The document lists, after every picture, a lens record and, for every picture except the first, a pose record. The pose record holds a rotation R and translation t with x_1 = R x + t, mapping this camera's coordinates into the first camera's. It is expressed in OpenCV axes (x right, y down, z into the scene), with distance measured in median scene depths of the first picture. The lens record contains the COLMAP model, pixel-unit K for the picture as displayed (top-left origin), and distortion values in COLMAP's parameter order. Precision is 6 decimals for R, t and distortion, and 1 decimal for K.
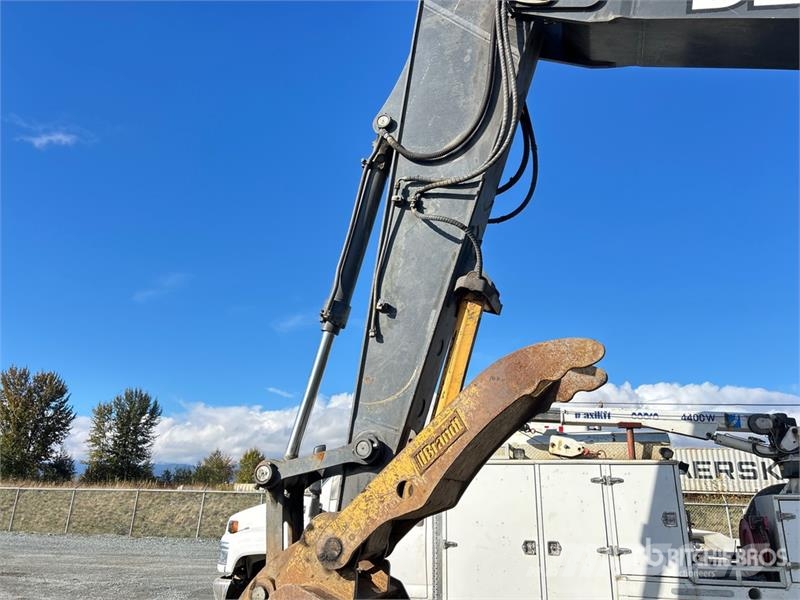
lens RADIAL K [[595.9, 0, 400.0], [0, 595.9, 300.0], [0, 0, 1]] dist [0.039277, -0.042191]
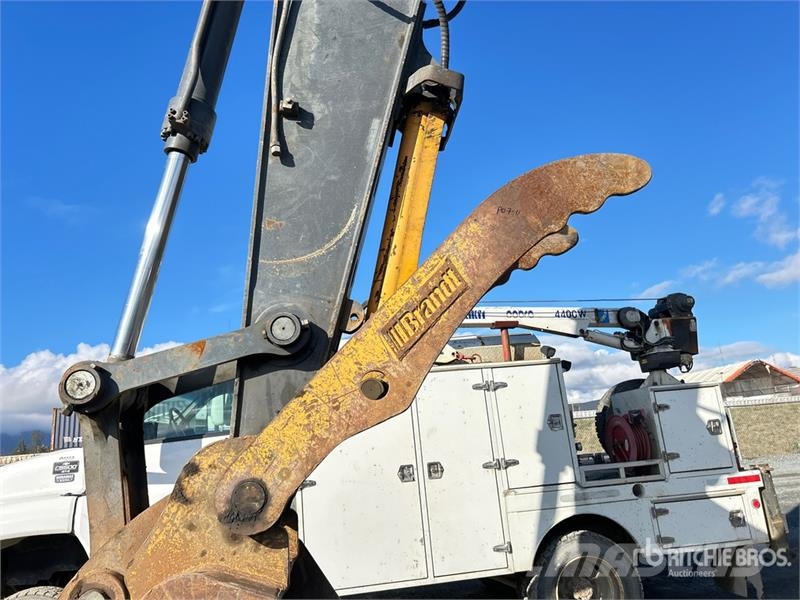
lens RADIAL K [[600.5, 0, 400.0], [0, 600.5, 300.0], [0, 0, 1]] dist [0.094916, -0.118842]
pose [[0.903618, -0.002202, 0.428334, -0.190463], [-0.033124, 0.996633, 0.075003, 0.153800], [-0.427057, -0.081962, 0.900502, 0.373099]]
